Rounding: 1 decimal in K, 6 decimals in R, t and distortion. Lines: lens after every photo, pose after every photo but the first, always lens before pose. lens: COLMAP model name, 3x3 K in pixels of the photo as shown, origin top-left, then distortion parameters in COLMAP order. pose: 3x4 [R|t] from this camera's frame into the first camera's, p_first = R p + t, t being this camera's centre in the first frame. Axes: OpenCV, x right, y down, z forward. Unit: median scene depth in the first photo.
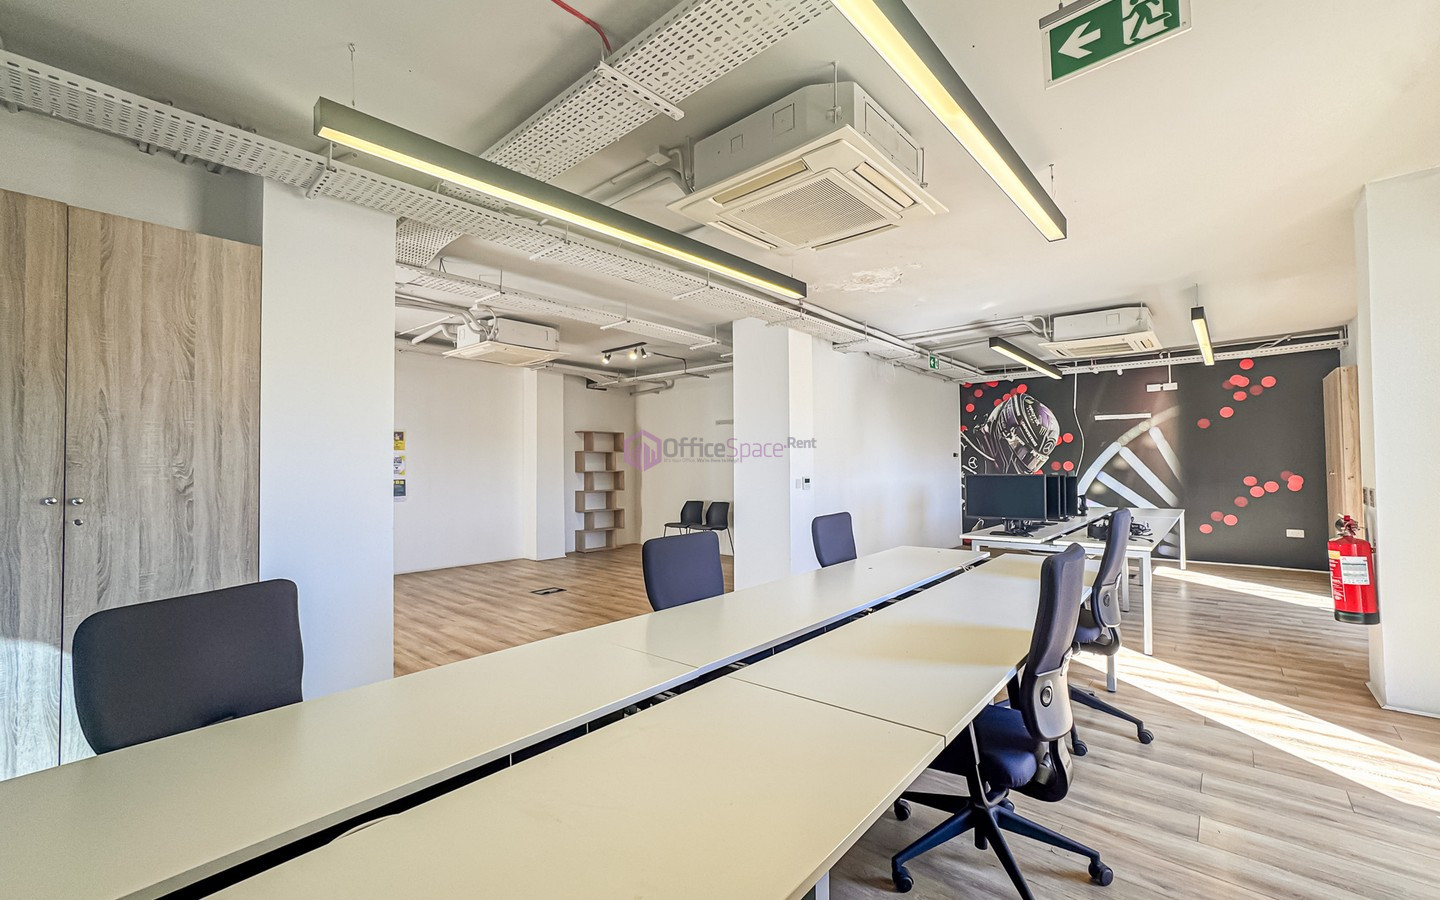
lens RADIAL K [[587.5, 0, 722.2], [0, 587.5, 451.7], [0, 0, 1]] dist [-0.028610, 0.013274]
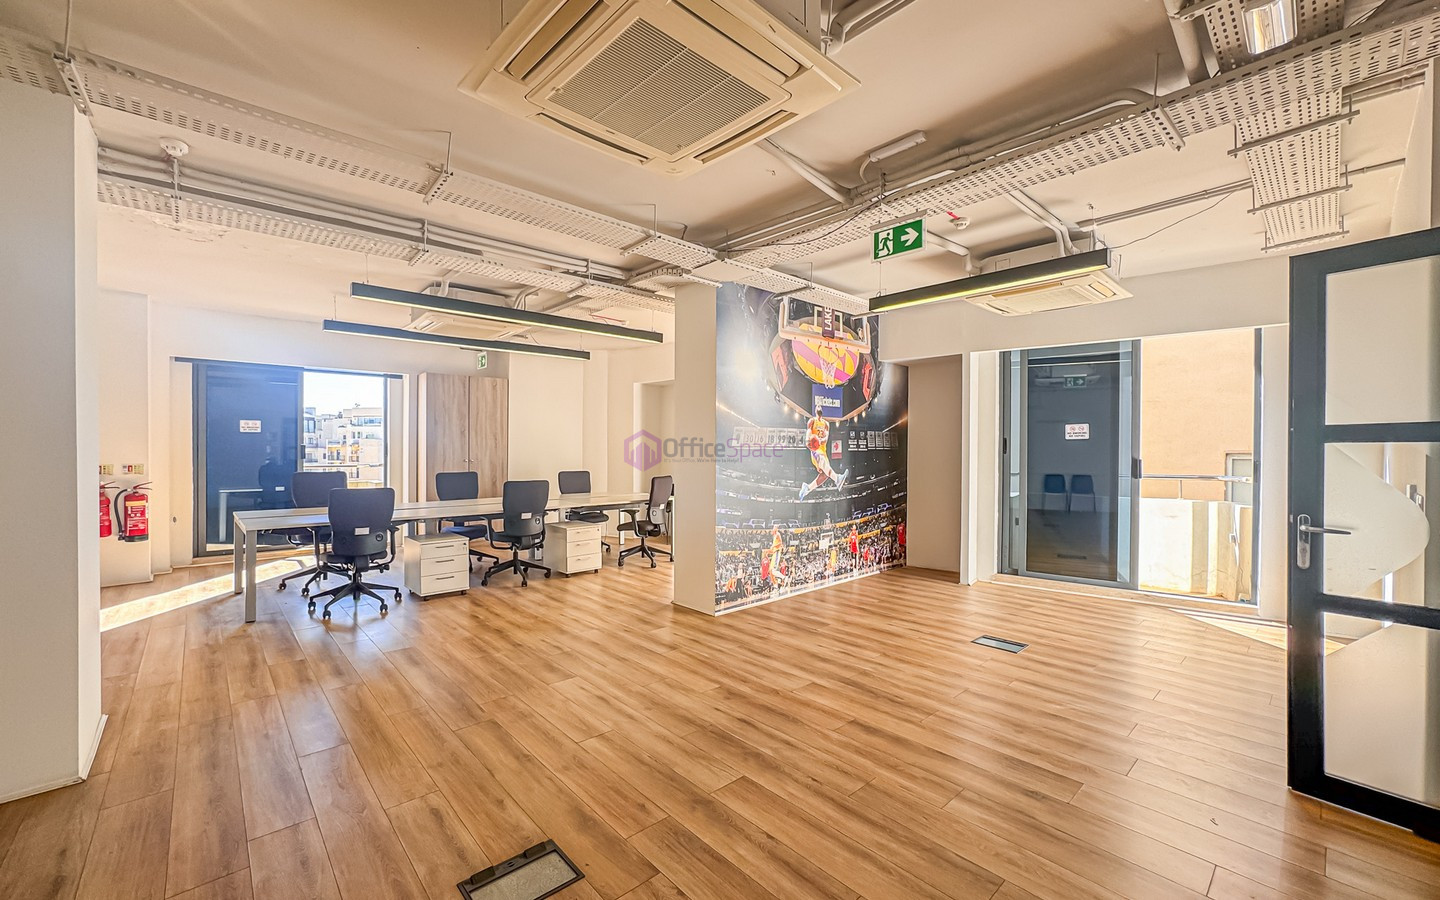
lens RADIAL K [[587.5, 0, 722.6], [0, 587.5, 453.0], [0, 0, 1]] dist [-0.028610, 0.013274]
pose [[-0.994176, 0.004703, 0.107662, -0.444311], [0.002875, 0.999849, -0.017127, 0.032882], [-0.107726, -0.016718, -0.994040, 1.333718]]
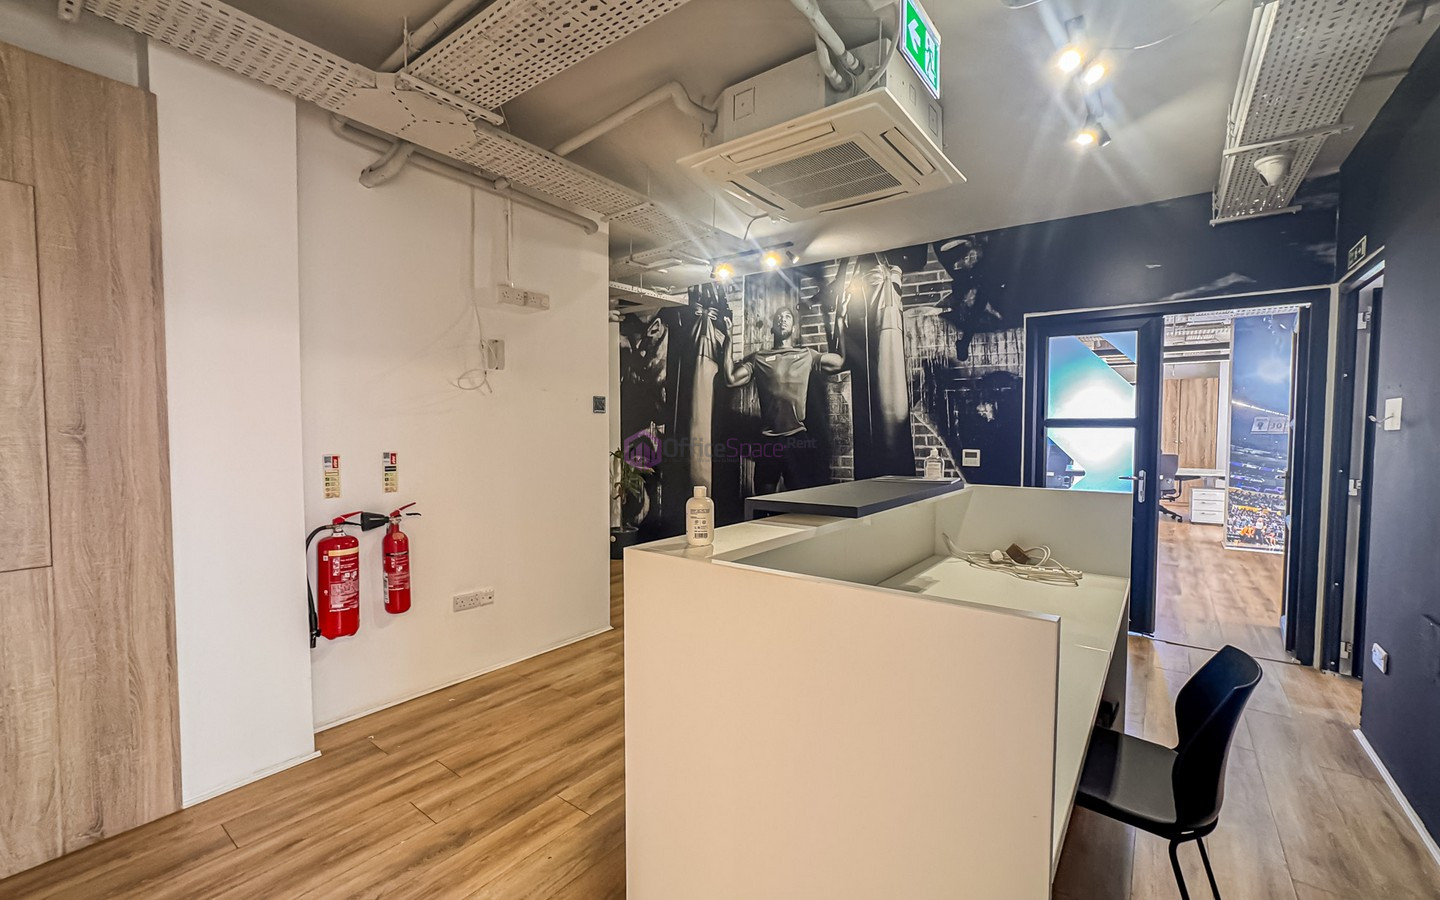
lens RADIAL K [[587.5, 0, 720.5], [0, 587.5, 446.7], [0, 0, 1]] dist [-0.028610, 0.013274]
pose [[-0.067531, -0.020953, 0.997497, -1.384212], [-0.029536, 0.999383, 0.018993, 0.048188], [-0.997280, -0.028179, -0.068108, 1.603241]]
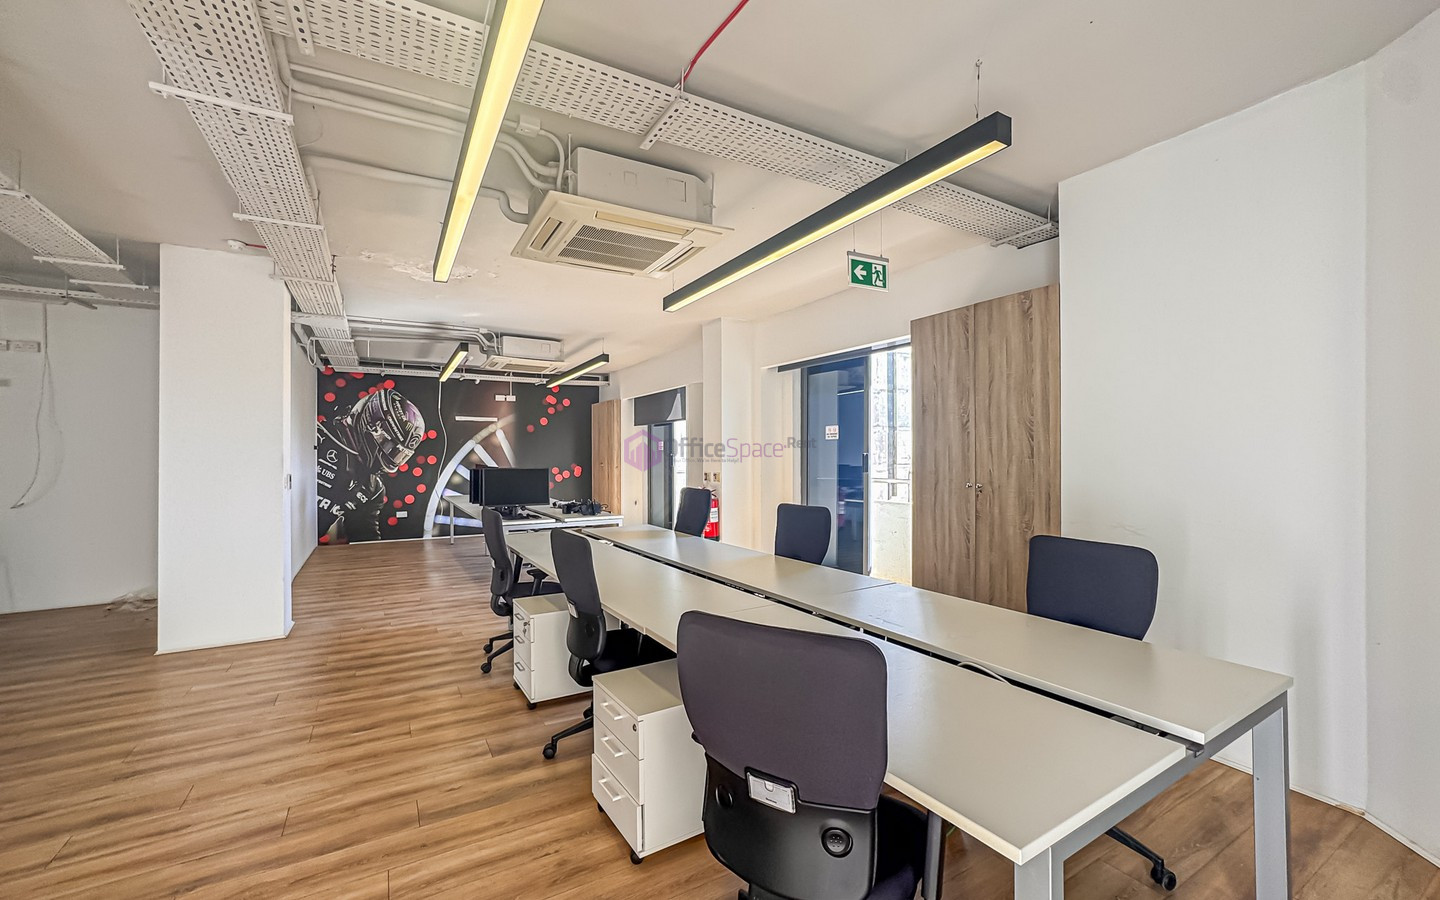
lens RADIAL K [[587.5, 0, 719.4], [0, 587.5, 452.1], [0, 0, 1]] dist [-0.028610, 0.013274]
pose [[0.315439, 0.012026, 0.948870, -0.400765], [-0.025295, 0.999671, -0.004261, 0.001067], [-0.948609, -0.022657, 0.315639, 0.189097]]
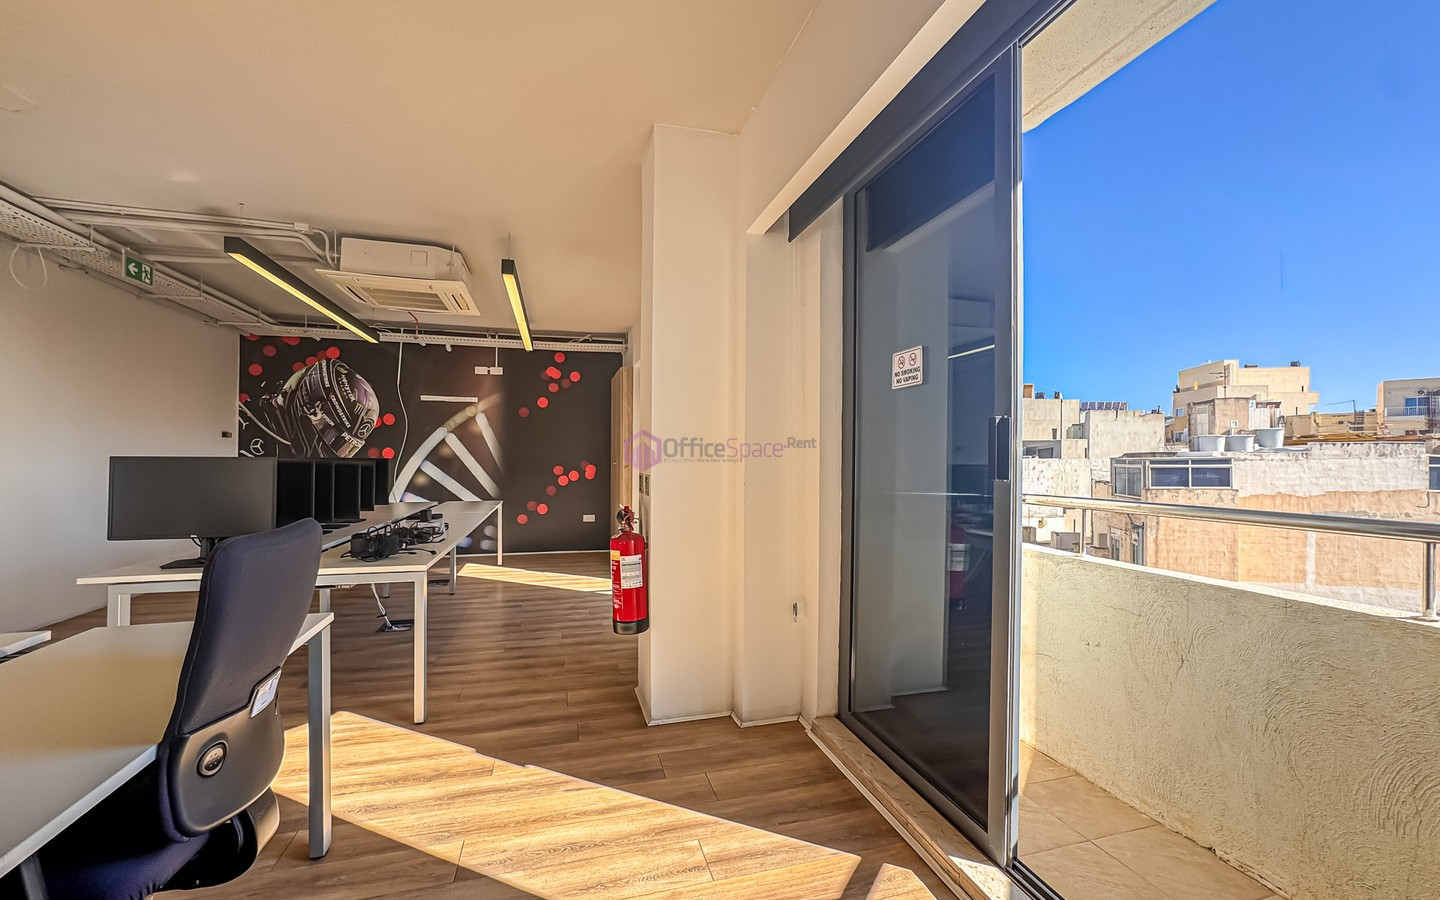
lens RADIAL K [[587.5, 0, 719.2], [0, 587.5, 454.6], [0, 0, 1]] dist [-0.028610, 0.013274]
pose [[0.548408, 0.017255, 0.836033, 0.227964], [-0.032366, 0.999476, 0.000602, 0.014804], [-0.835584, -0.027389, 0.548679, 0.219677]]
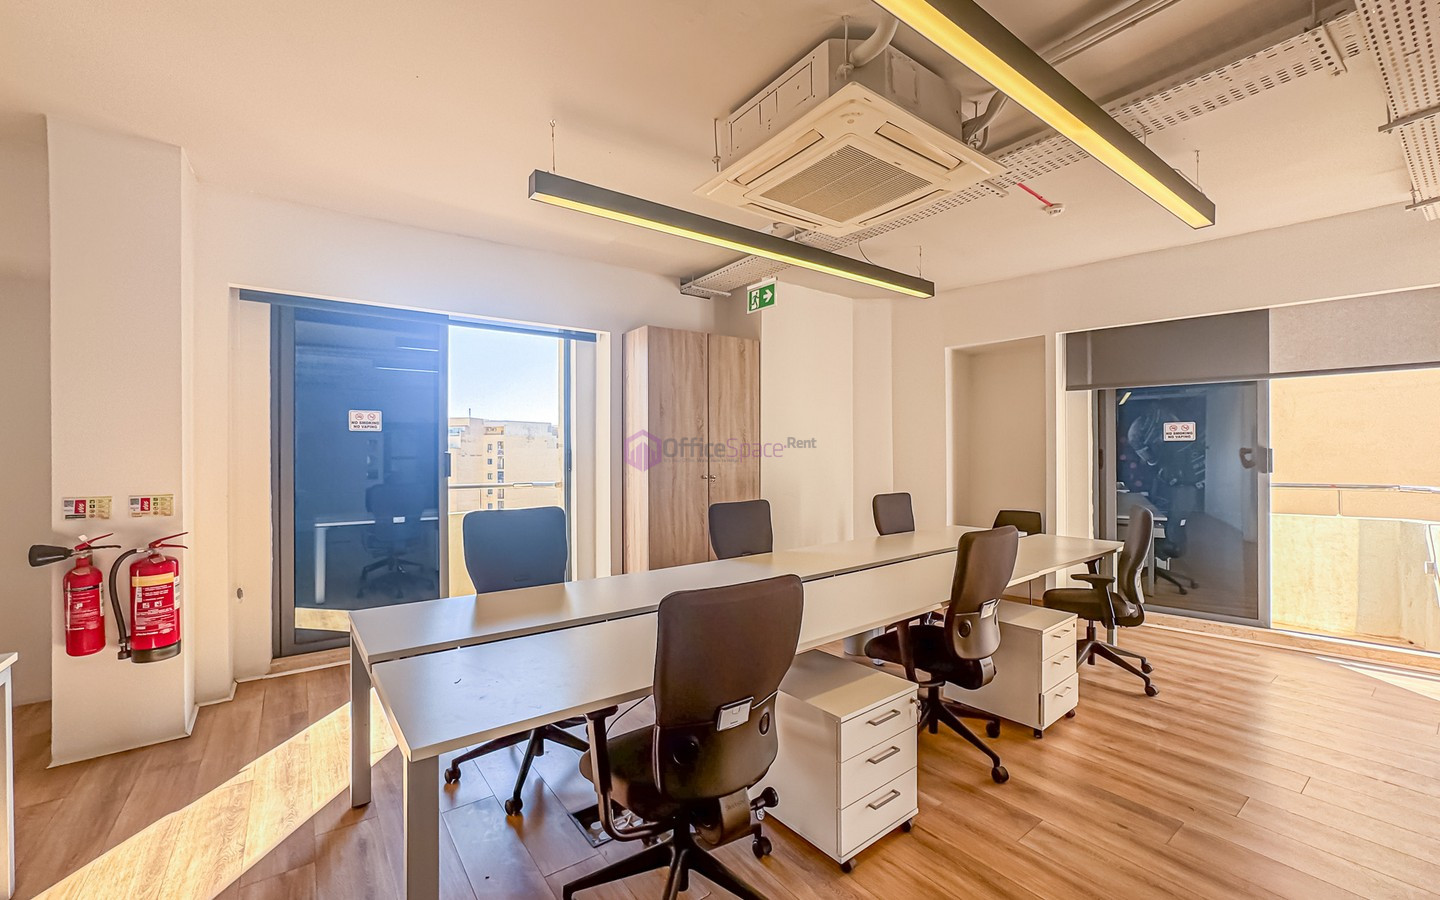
lens RADIAL K [[587.5, 0, 719.1], [0, 587.5, 452.0], [0, 0, 1]] dist [-0.028610, 0.013274]
pose [[-0.977019, 0.015786, 0.212566, 0.067247], [0.009234, 0.999452, -0.031781, 0.017872], [-0.212951, -0.029088, -0.976630, 0.862177]]
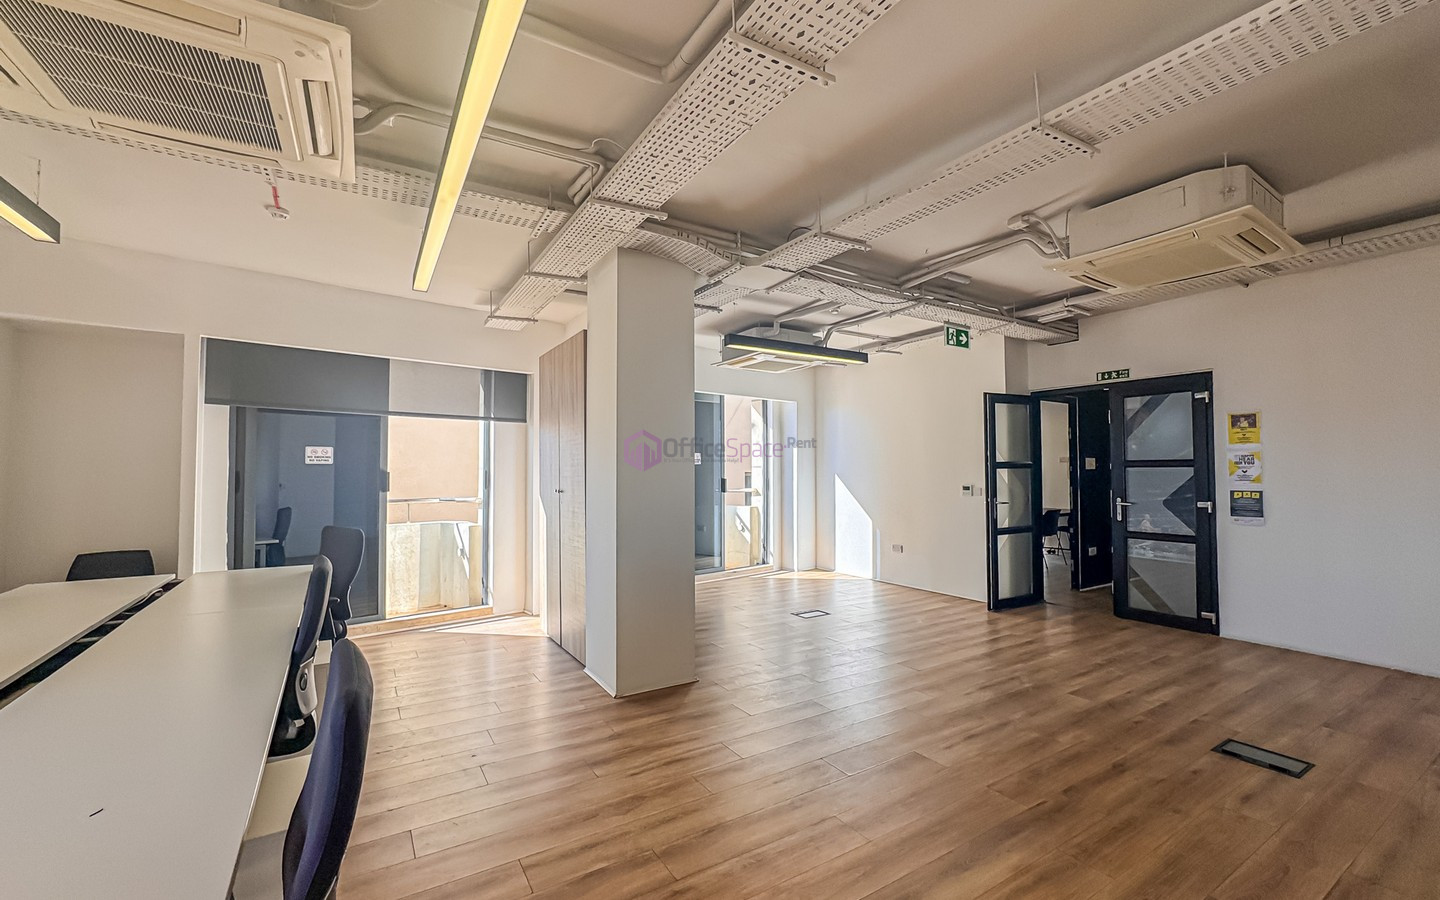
lens RADIAL K [[587.5, 0, 732.5], [0, 587.5, 452.3], [0, 0, 1]] dist [-0.028610, 0.013274]
pose [[-0.281509, -0.020964, -0.959329, 0.247723], [0.030674, 0.999054, -0.030833, 0.011643], [0.959068, -0.038106, -0.280600, 0.782528]]
